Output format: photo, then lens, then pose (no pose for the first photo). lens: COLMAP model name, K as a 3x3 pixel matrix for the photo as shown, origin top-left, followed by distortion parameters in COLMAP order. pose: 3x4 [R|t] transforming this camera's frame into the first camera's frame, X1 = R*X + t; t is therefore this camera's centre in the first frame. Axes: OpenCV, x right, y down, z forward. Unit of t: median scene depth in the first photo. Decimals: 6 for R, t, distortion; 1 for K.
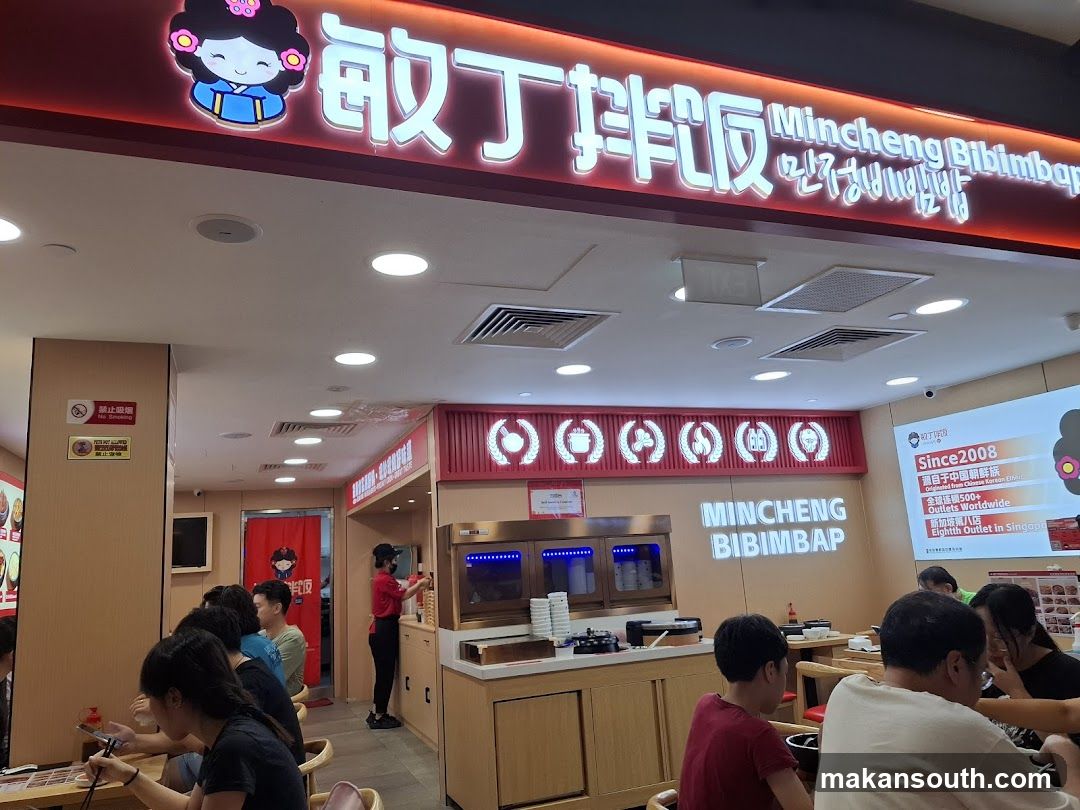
lens RADIAL K [[737.2, 0, 540.5], [0, 737.2, 361.8], [0, 0, 1]] dist [0.167436, -0.240040]
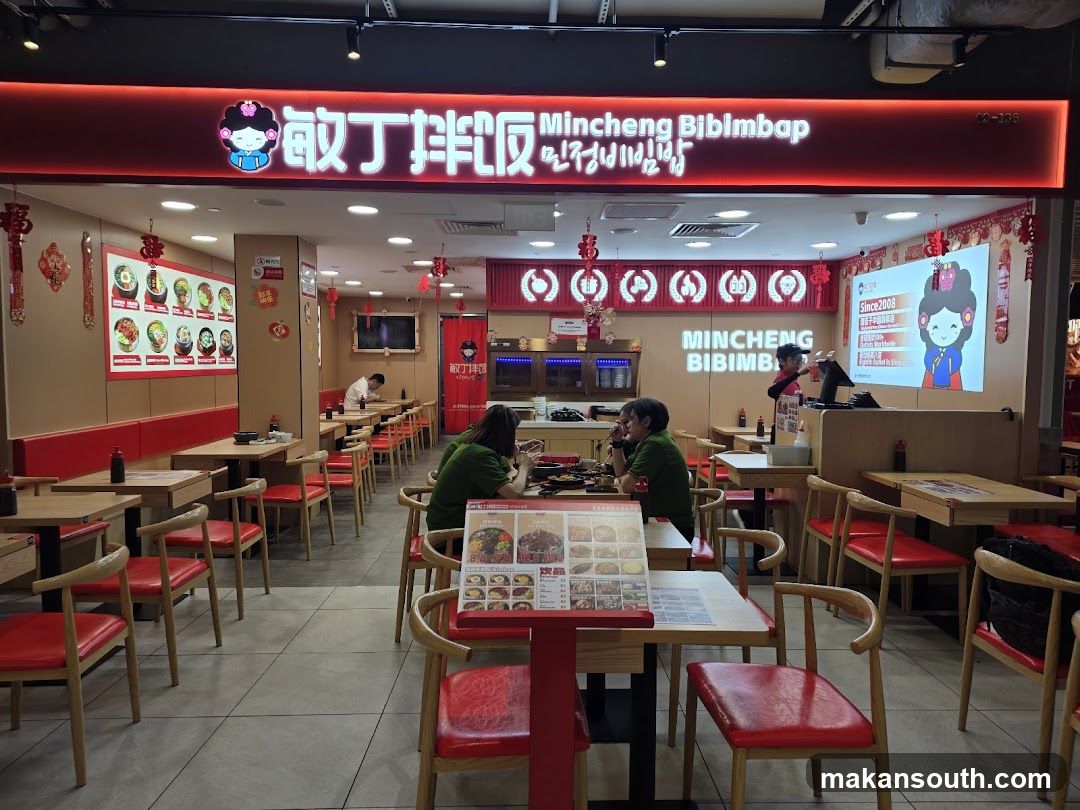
lens RADIAL K [[737.2, 0, 540.5], [0, 737.2, 361.8], [0, 0, 1]] dist [0.167436, -0.240040]
pose [[0.933968, 0.068815, -0.350669, 0.847591], [0.027803, 0.964317, 0.263287, -0.224372], [0.356274, -0.255652, 0.898727, -0.594846]]
